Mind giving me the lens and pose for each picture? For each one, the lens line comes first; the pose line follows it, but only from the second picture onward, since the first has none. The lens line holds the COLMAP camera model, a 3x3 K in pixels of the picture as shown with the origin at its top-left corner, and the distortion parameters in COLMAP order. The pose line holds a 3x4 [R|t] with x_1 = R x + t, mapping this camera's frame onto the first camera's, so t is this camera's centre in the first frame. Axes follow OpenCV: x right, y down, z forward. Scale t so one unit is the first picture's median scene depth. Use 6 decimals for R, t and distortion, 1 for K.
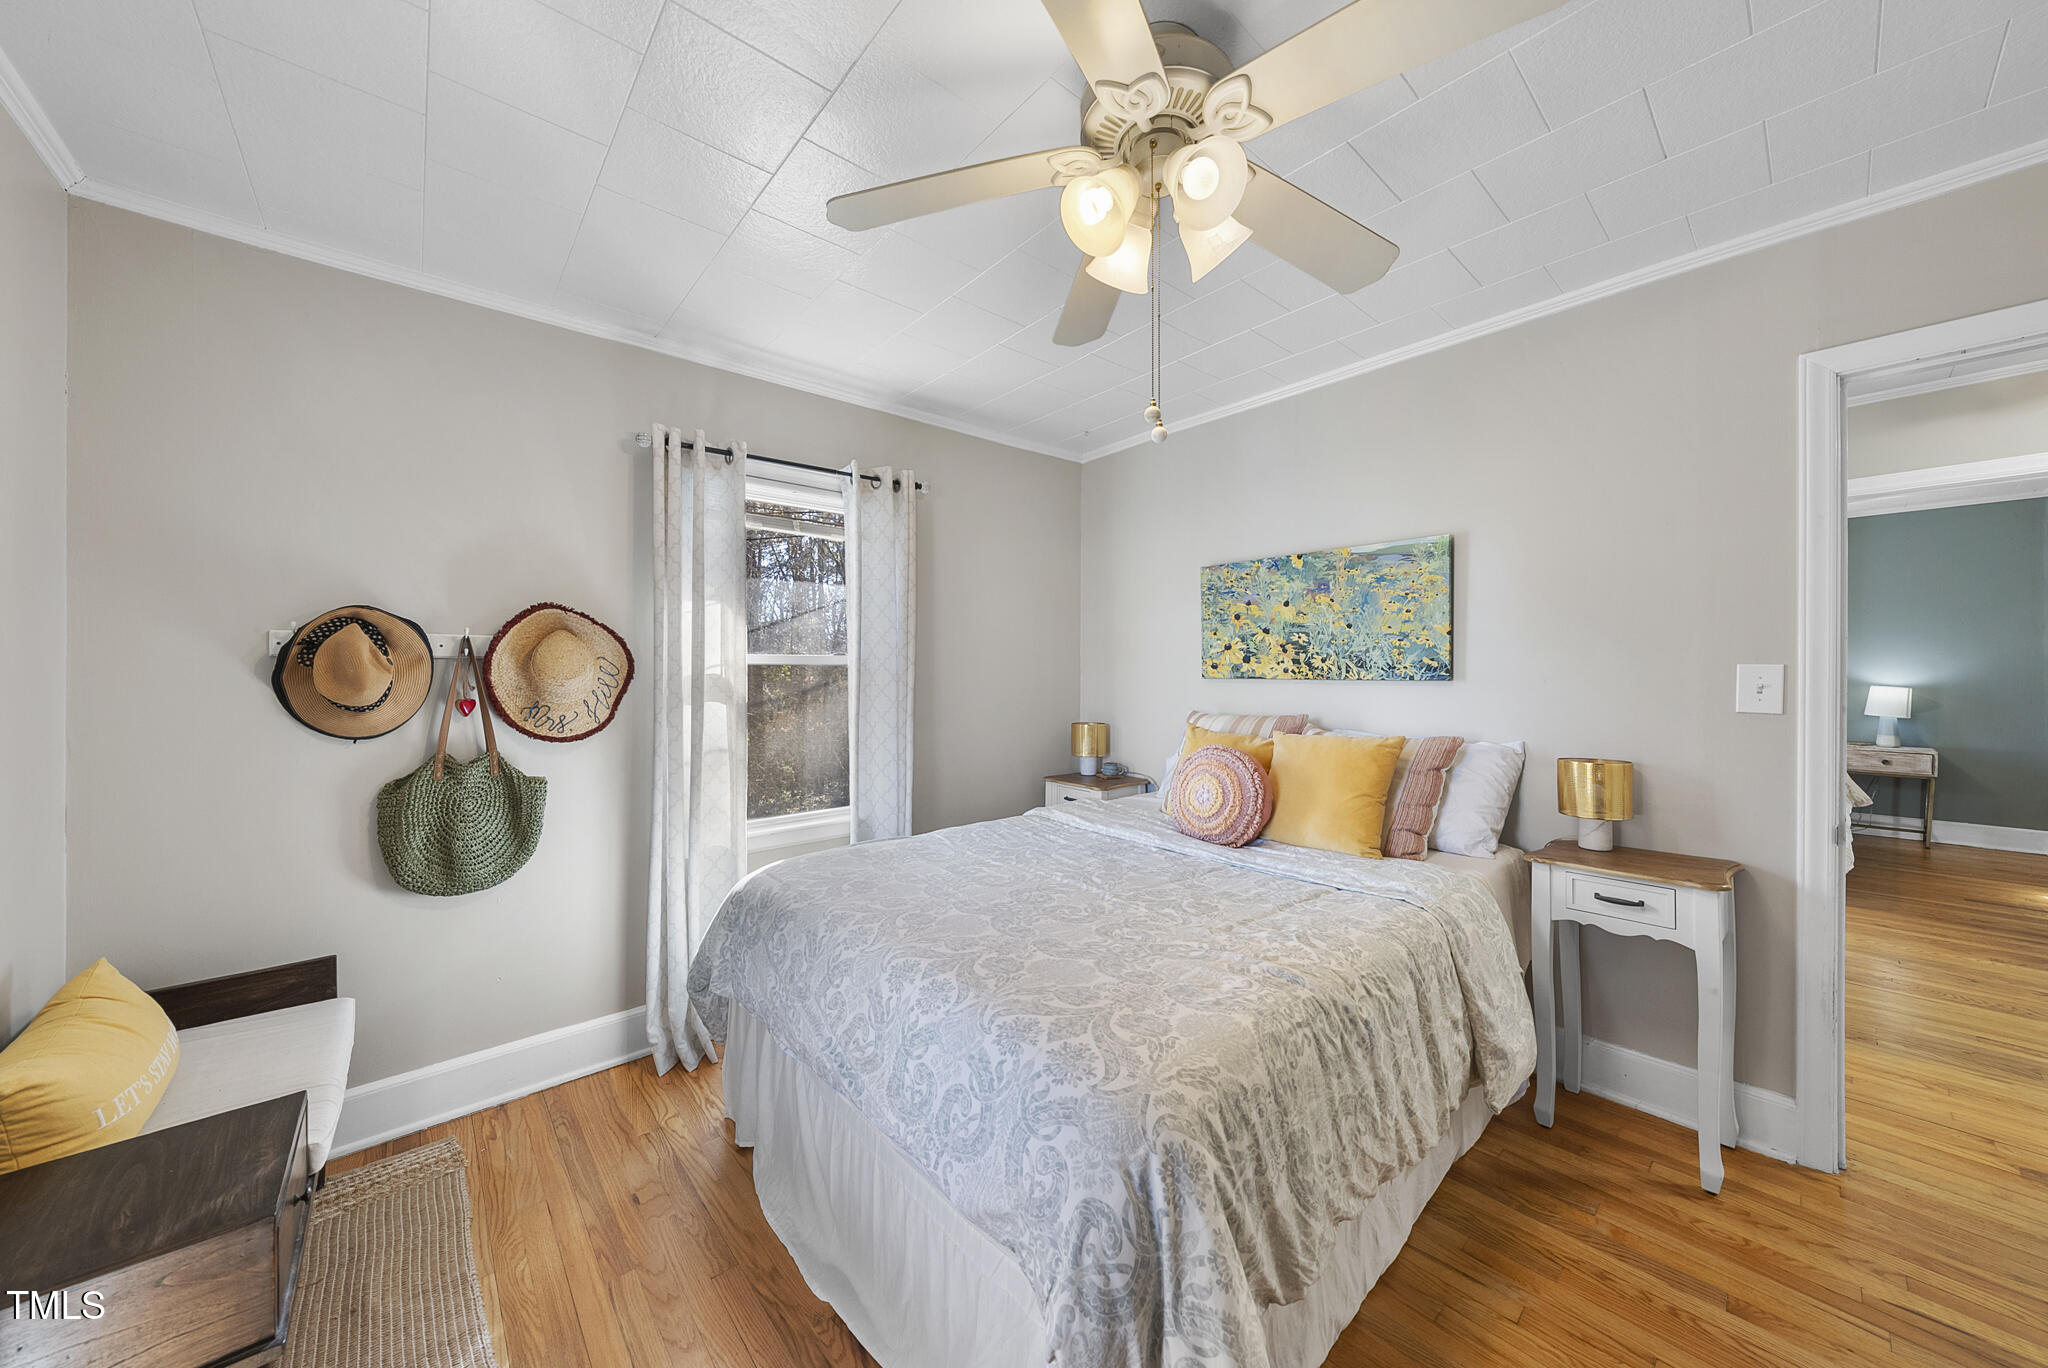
lens RADIAL K [[704.4, 0, 1024.0], [0, 704.4, 684.0], [0, 0, 1]] dist [-0.000873, -0.000106]
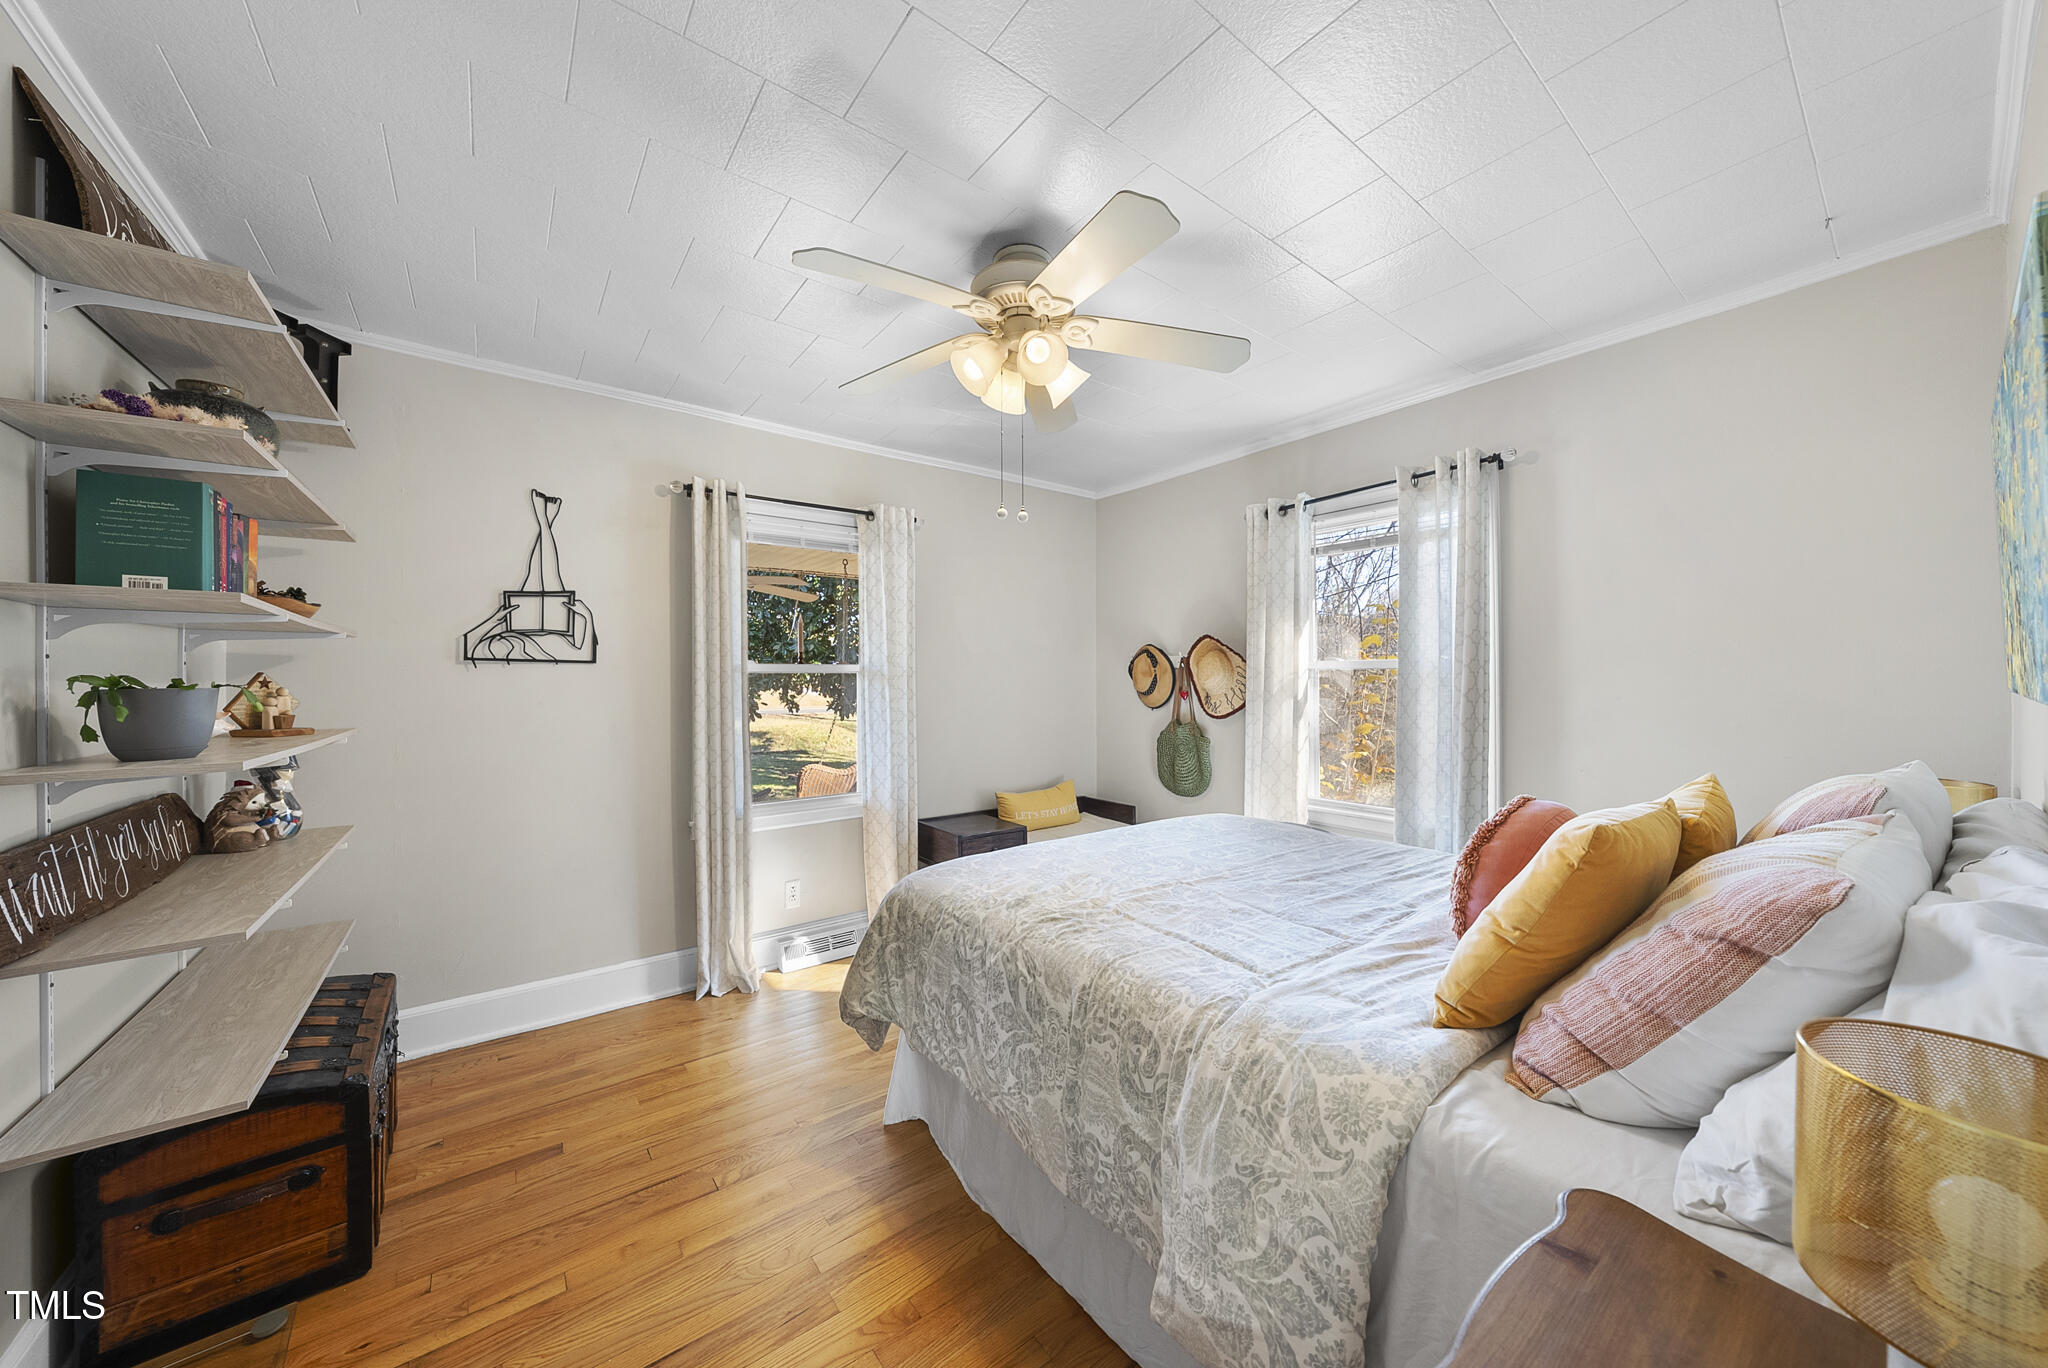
lens RADIAL K [[704.4, 0, 1024.0], [0, 704.4, 684.0], [0, 0, 1]] dist [-0.000873, -0.000106]
pose [[-0.071072, 0.014402, -0.997367, 1.060823], [-0.010608, 0.999828, 0.015194, -0.019469], [0.997415, 0.011660, -0.070907, 0.706206]]
